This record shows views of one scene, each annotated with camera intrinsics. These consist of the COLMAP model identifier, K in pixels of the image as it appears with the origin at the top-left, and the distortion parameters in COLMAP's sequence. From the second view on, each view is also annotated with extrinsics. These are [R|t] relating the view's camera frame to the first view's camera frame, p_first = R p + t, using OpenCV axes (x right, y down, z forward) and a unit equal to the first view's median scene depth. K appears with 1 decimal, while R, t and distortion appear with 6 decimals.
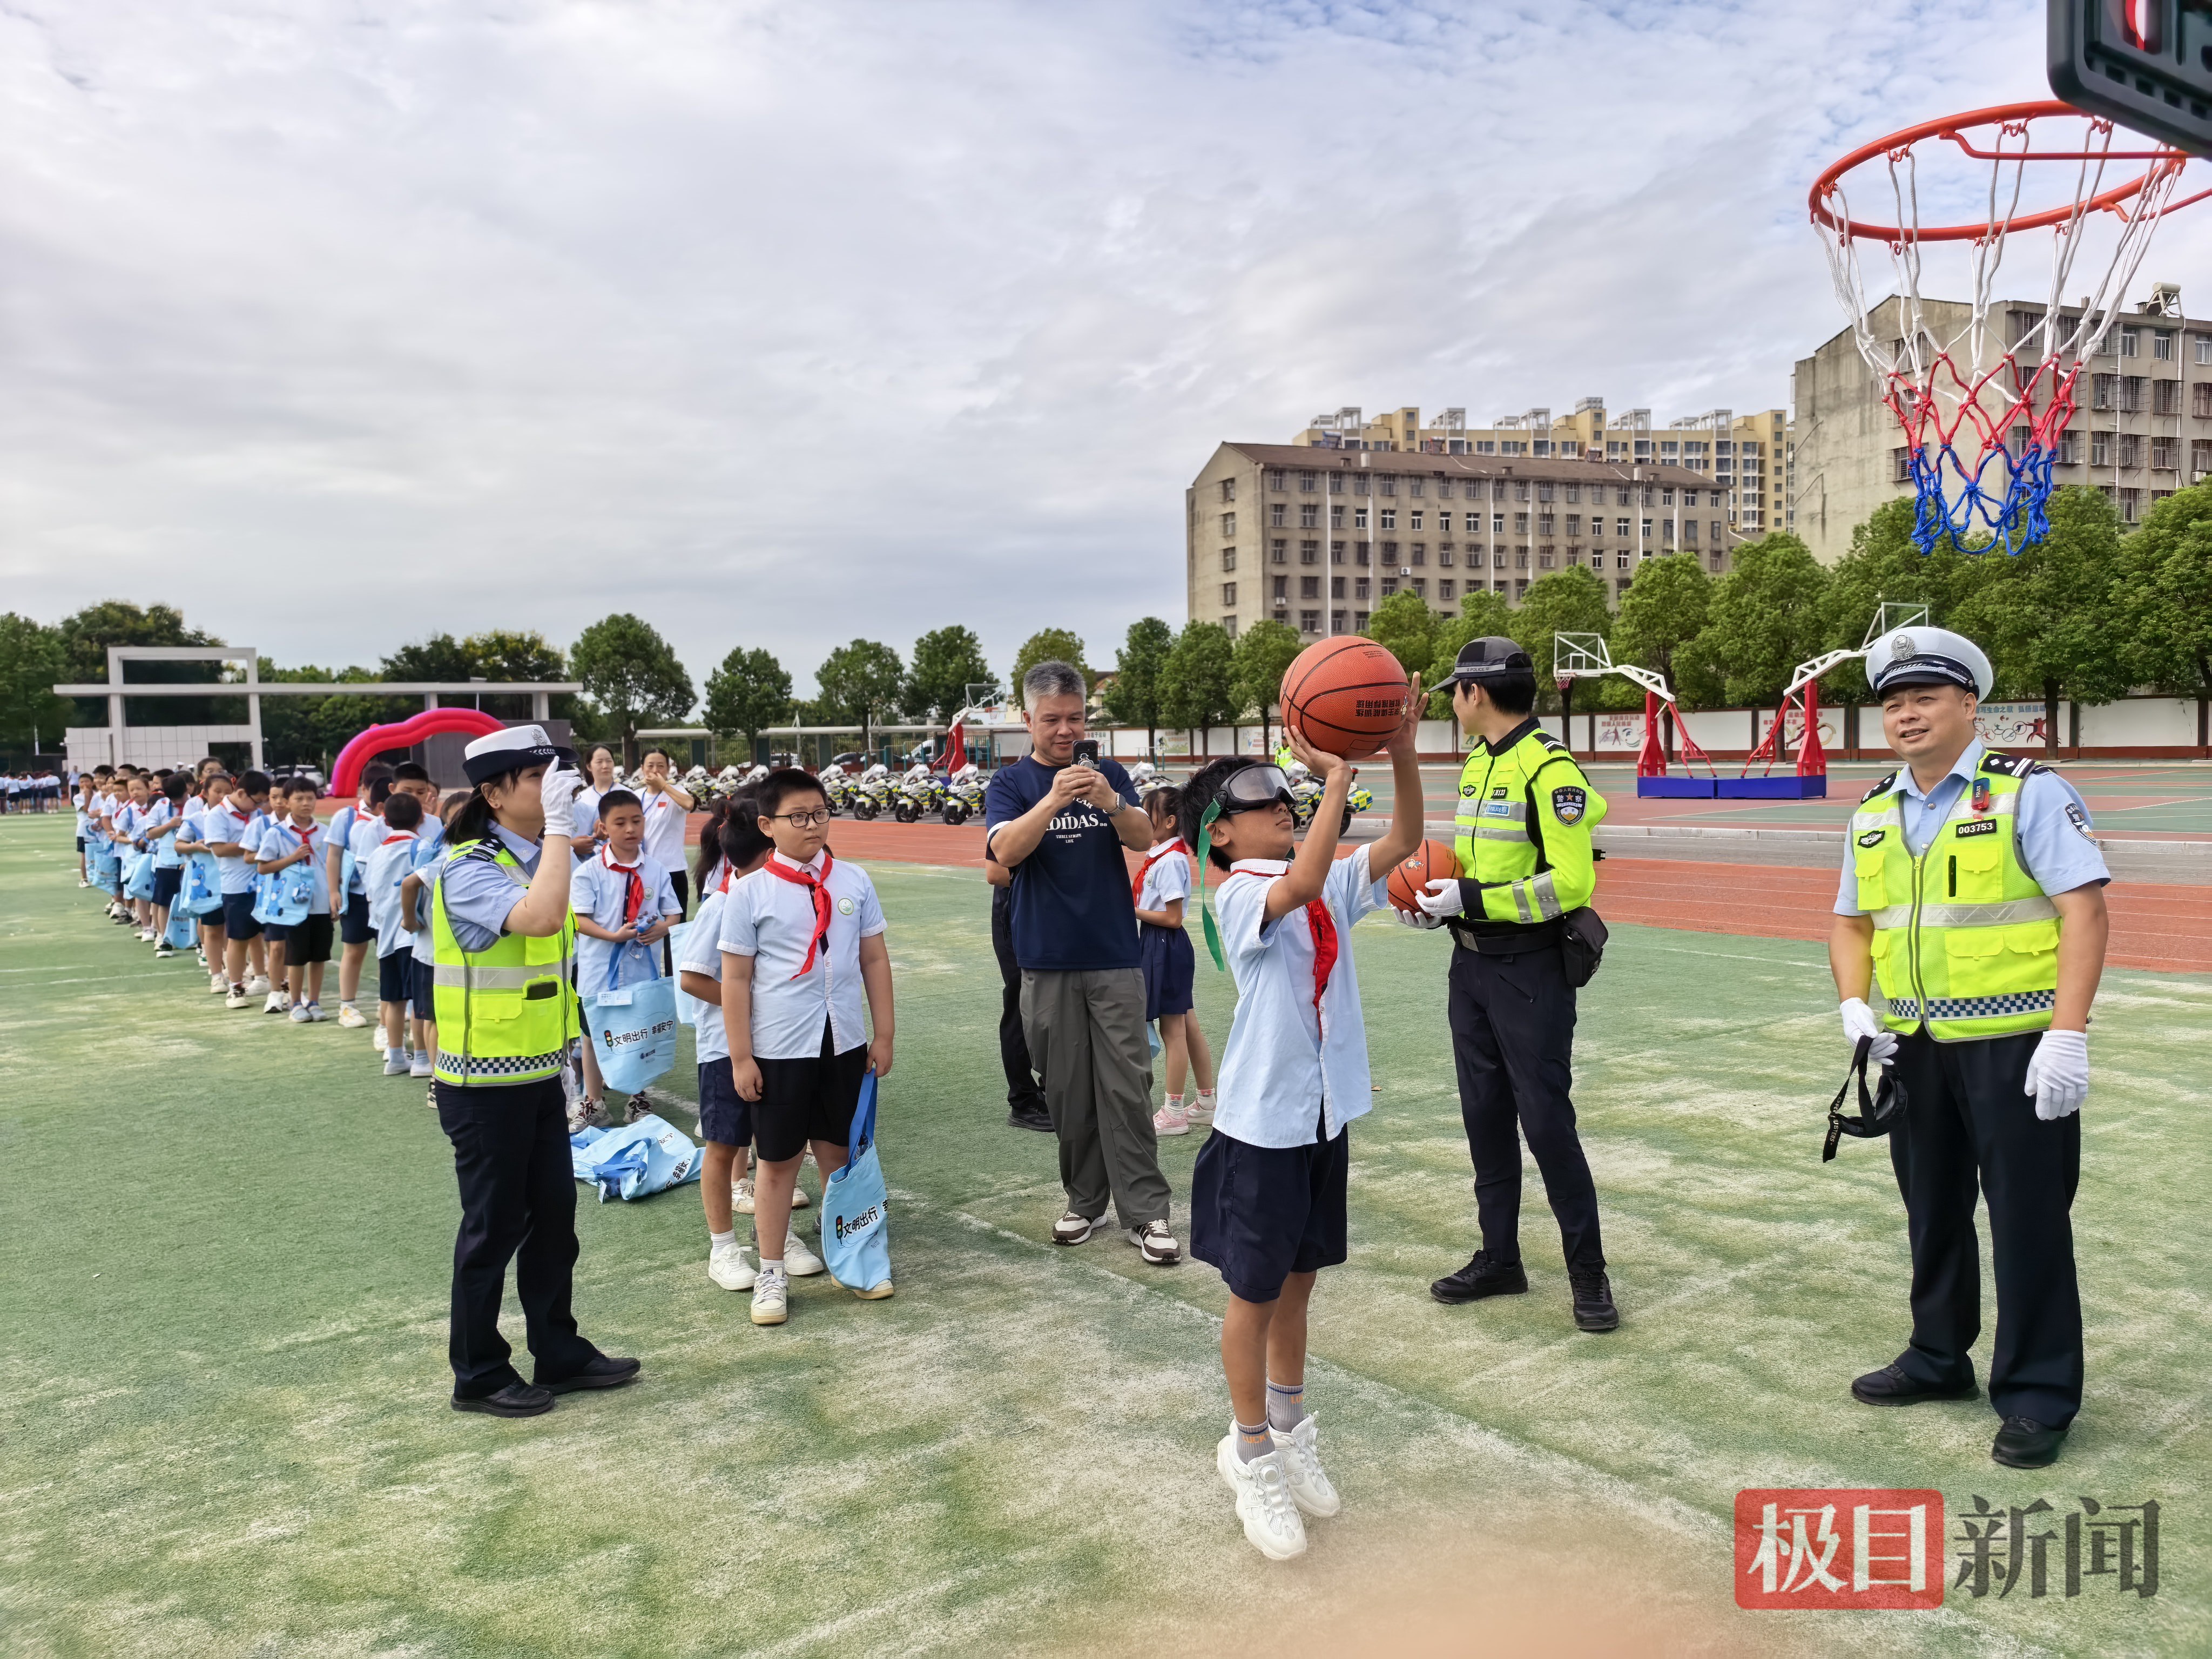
lens RADIAL K [[1564.7, 0, 1095.7], [0, 1564.7, 862.0], [0, 0, 1]] dist [-0.002191, -0.014274]
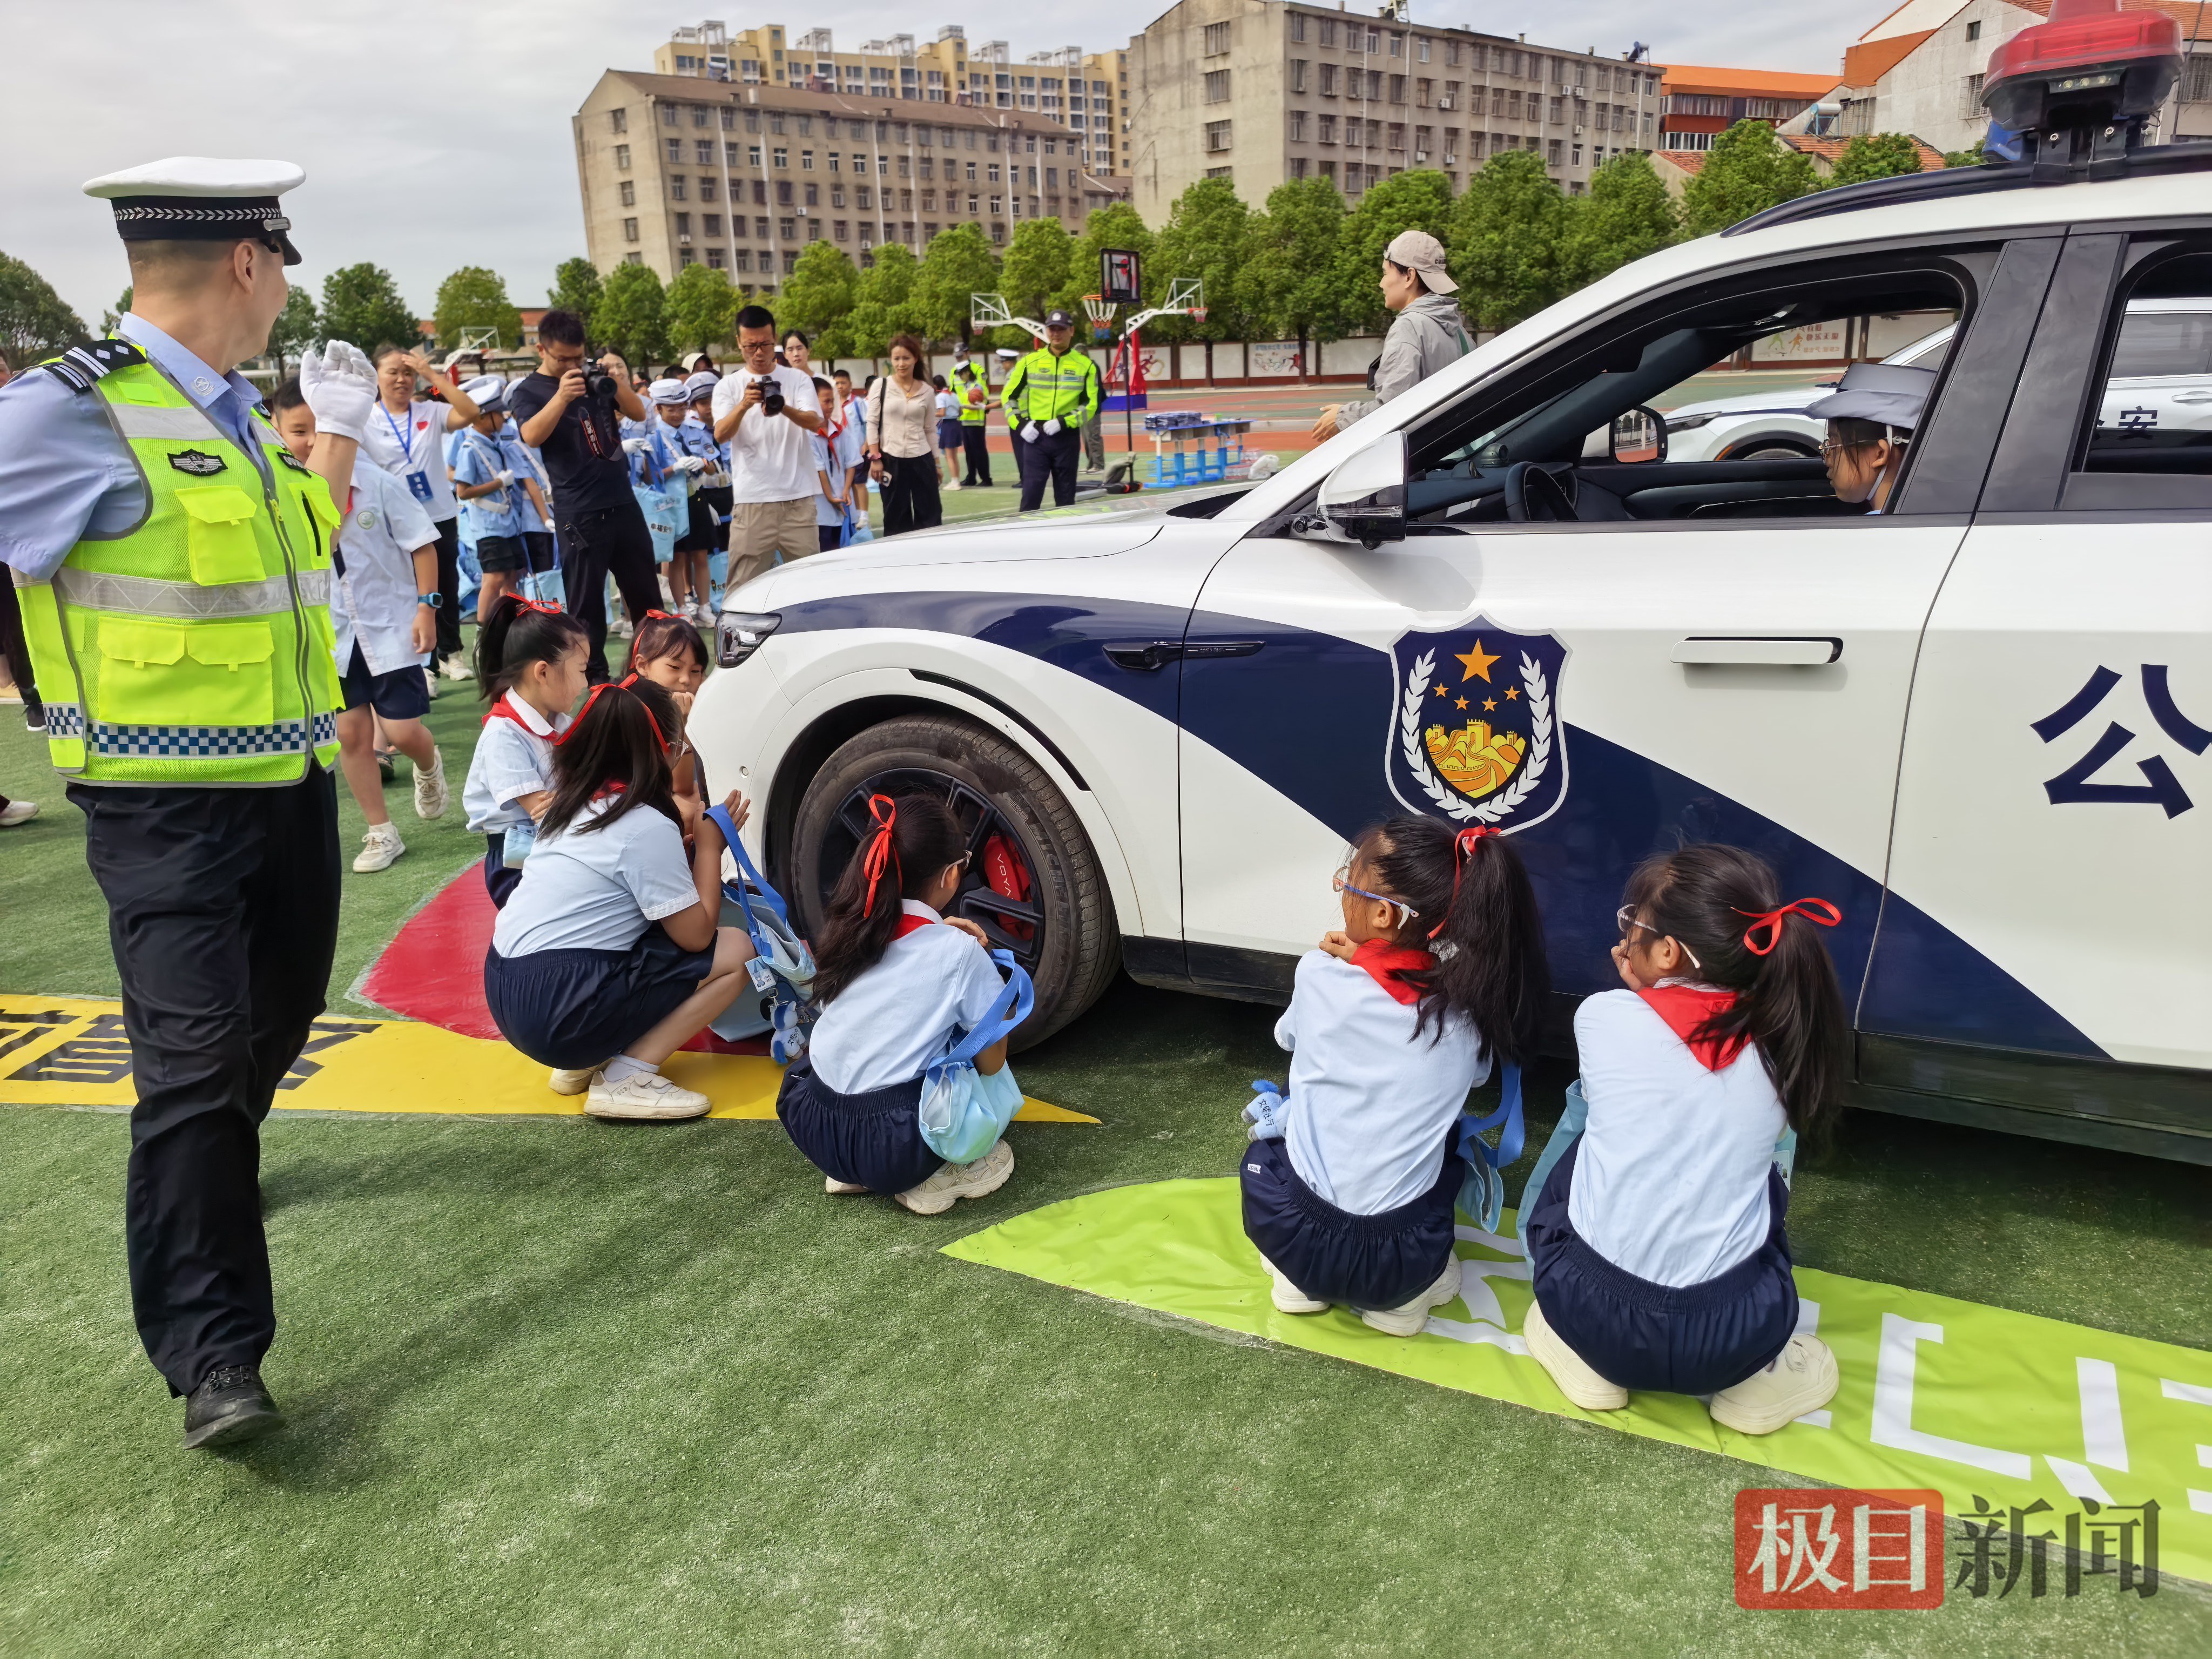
lens RADIAL K [[1563.4, 0, 1113.3], [0, 1563.4, 856.9], [0, 0, 1]] dist [0.069369, -0.153697]
pose [[0.922664, -0.122794, 0.365531, -0.062474], [0.041397, 0.974006, 0.222708, 0.014123], [-0.383377, -0.190353, 0.903763, -0.158991]]
